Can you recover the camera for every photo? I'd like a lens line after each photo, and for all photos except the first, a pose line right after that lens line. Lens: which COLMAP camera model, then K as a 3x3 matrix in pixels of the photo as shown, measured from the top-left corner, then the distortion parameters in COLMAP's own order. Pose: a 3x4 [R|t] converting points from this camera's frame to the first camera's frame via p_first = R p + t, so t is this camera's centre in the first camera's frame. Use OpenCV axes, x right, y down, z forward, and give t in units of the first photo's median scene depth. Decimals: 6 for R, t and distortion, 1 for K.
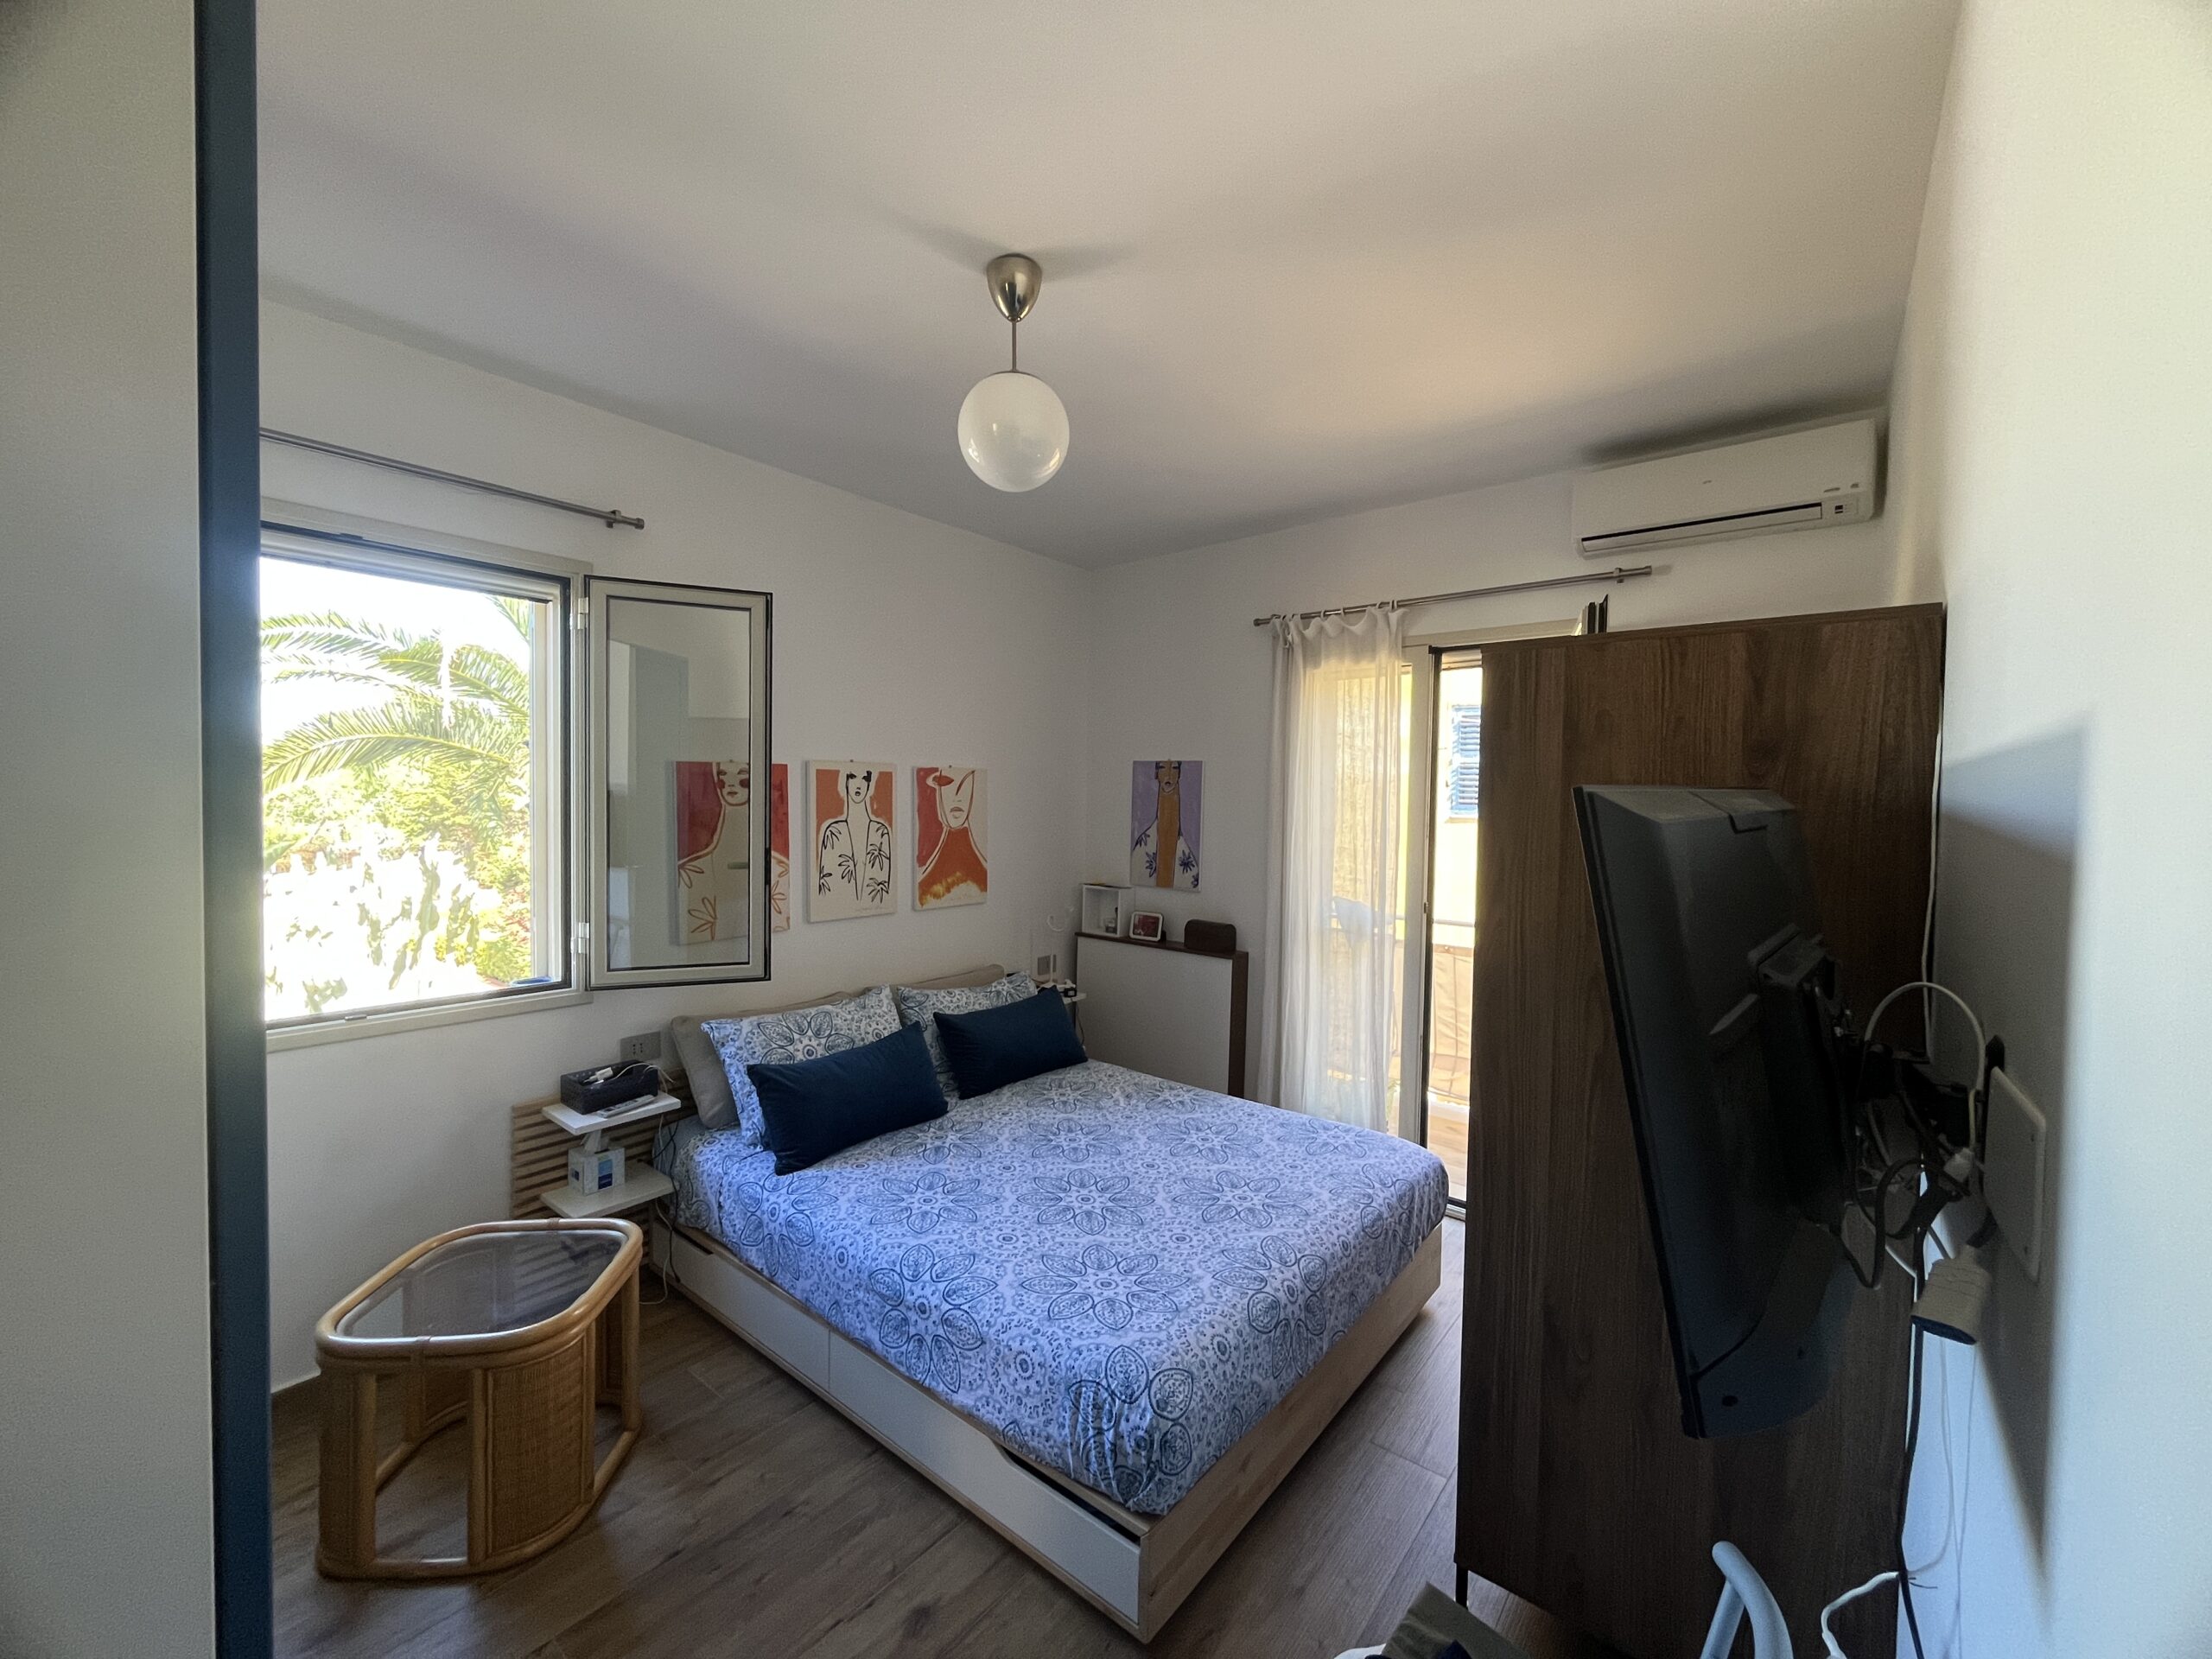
lens RADIAL K [[893.7, 0, 1101.8], [0, 893.7, 829.9], [0, 0, 1]] dist [-0.003179, 0.000646]
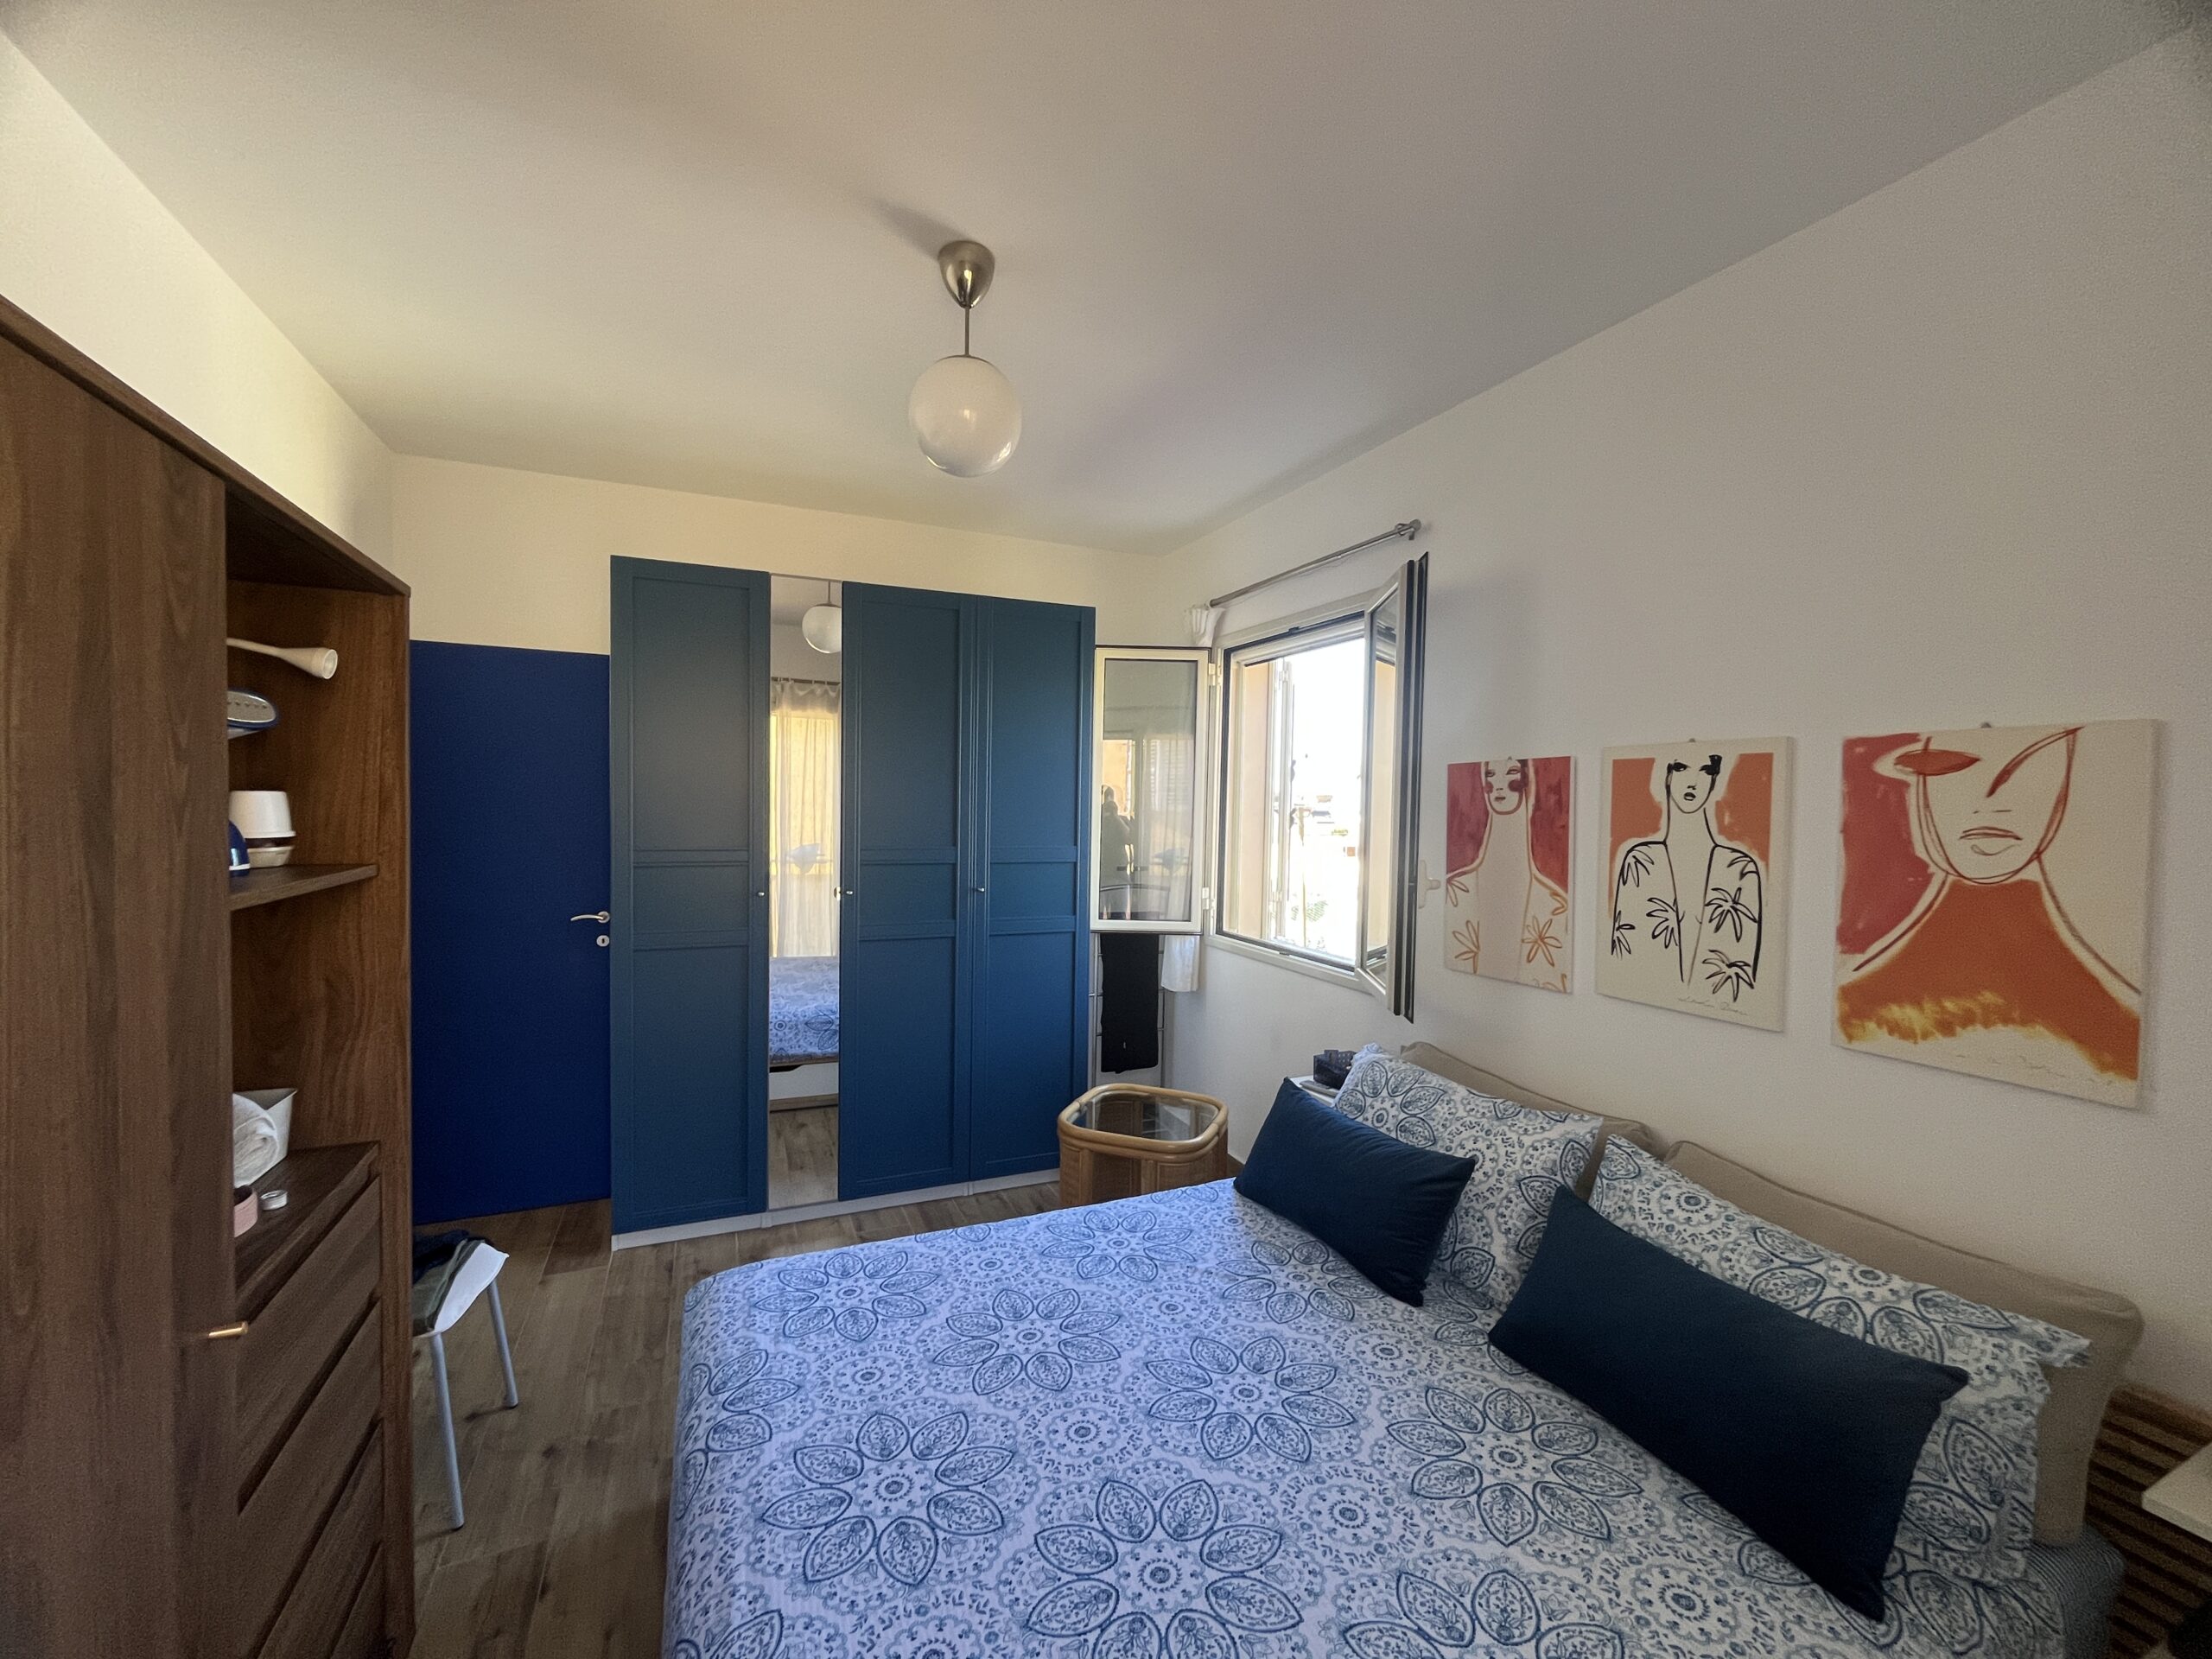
lens RADIAL K [[893.7, 0, 1101.8], [0, 893.7, 829.9], [0, 0, 1]] dist [-0.003179, 0.000646]
pose [[-0.461650, 0.005696, -0.887044, 0.410414], [-0.053772, 0.997961, 0.034393, -0.018815], [0.885431, 0.063576, -0.460402, 0.932620]]
